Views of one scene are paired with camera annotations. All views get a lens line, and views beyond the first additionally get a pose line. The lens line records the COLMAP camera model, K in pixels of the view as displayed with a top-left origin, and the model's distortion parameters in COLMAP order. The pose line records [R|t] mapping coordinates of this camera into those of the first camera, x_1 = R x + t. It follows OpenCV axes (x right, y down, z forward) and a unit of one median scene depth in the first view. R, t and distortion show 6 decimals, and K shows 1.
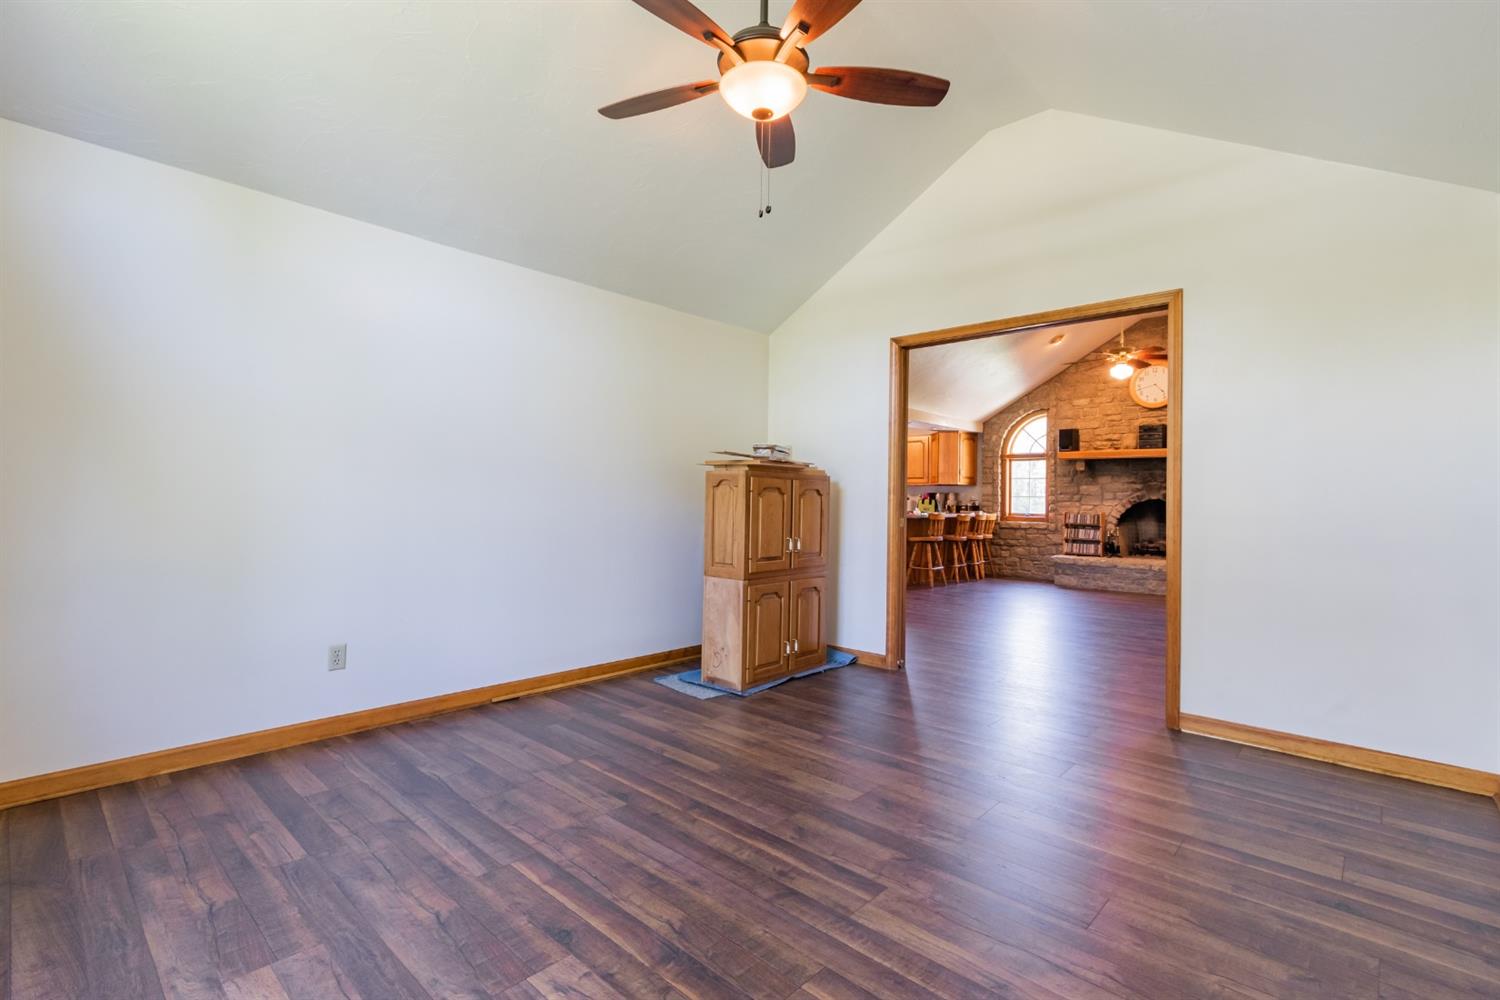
lens RADIAL K [[694.5, 0, 751.2], [0, 694.5, 500.9], [0, 0, 1]] dist [0.000510, 0.000114]
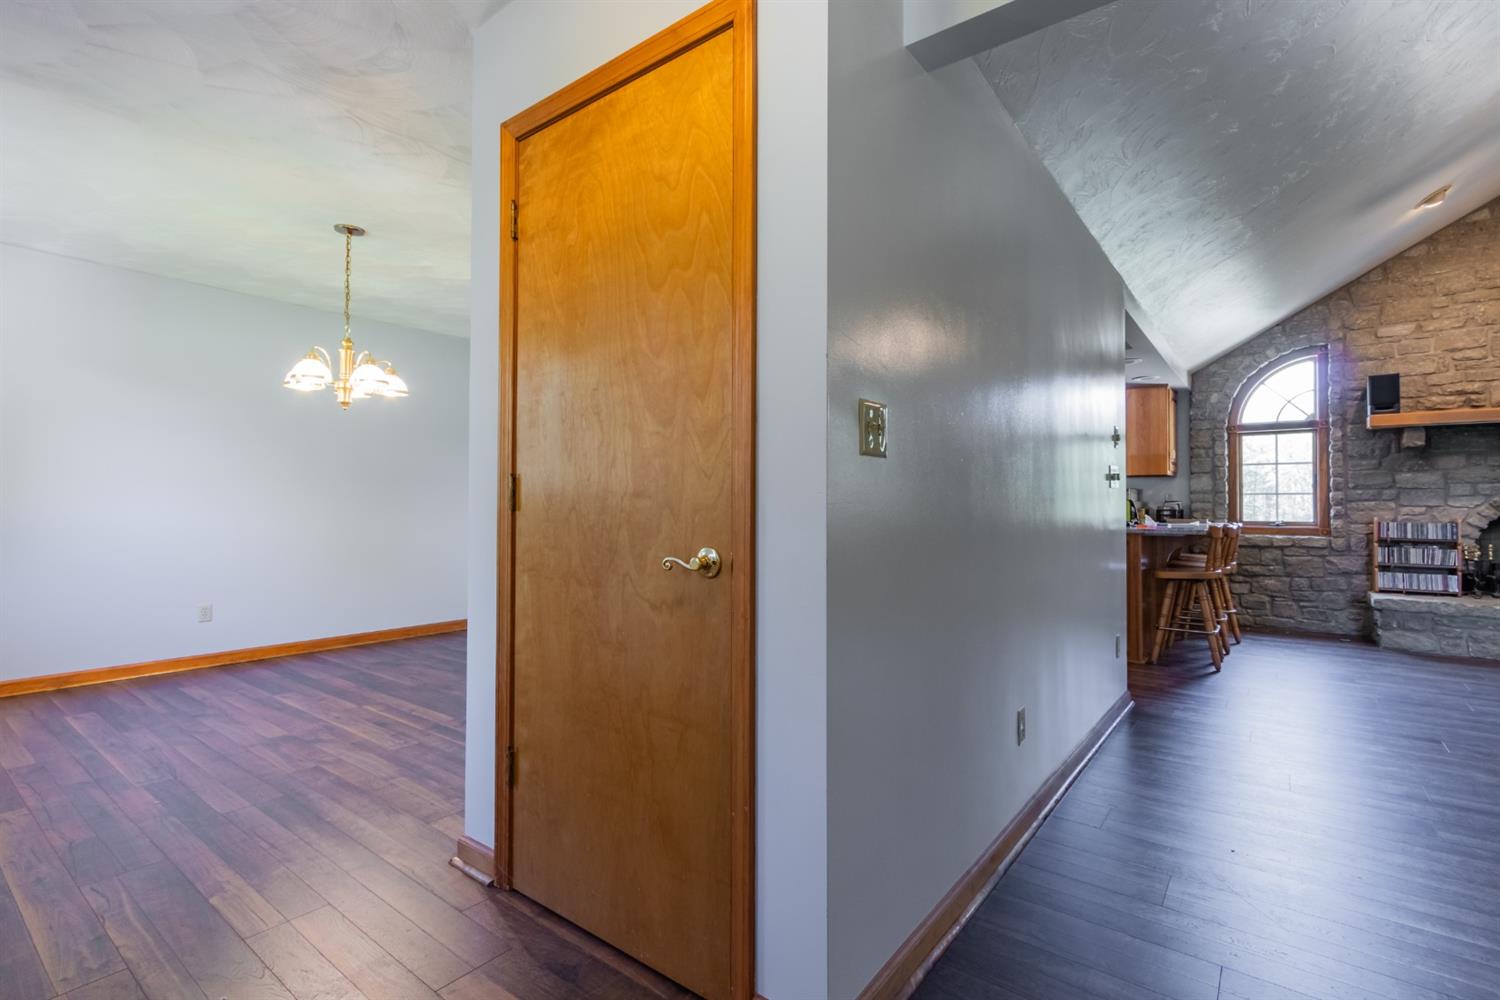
lens RADIAL K [[694.5, 0, 748.8], [0, 694.5, 497.8], [0, 0, 1]] dist [0.000510, 0.000114]
pose [[0.995495, -0.011292, 0.094138, -0.124687], [0.012383, 0.999863, -0.011014, -0.001596], [-0.094001, 0.012130, 0.995498, 0.470287]]
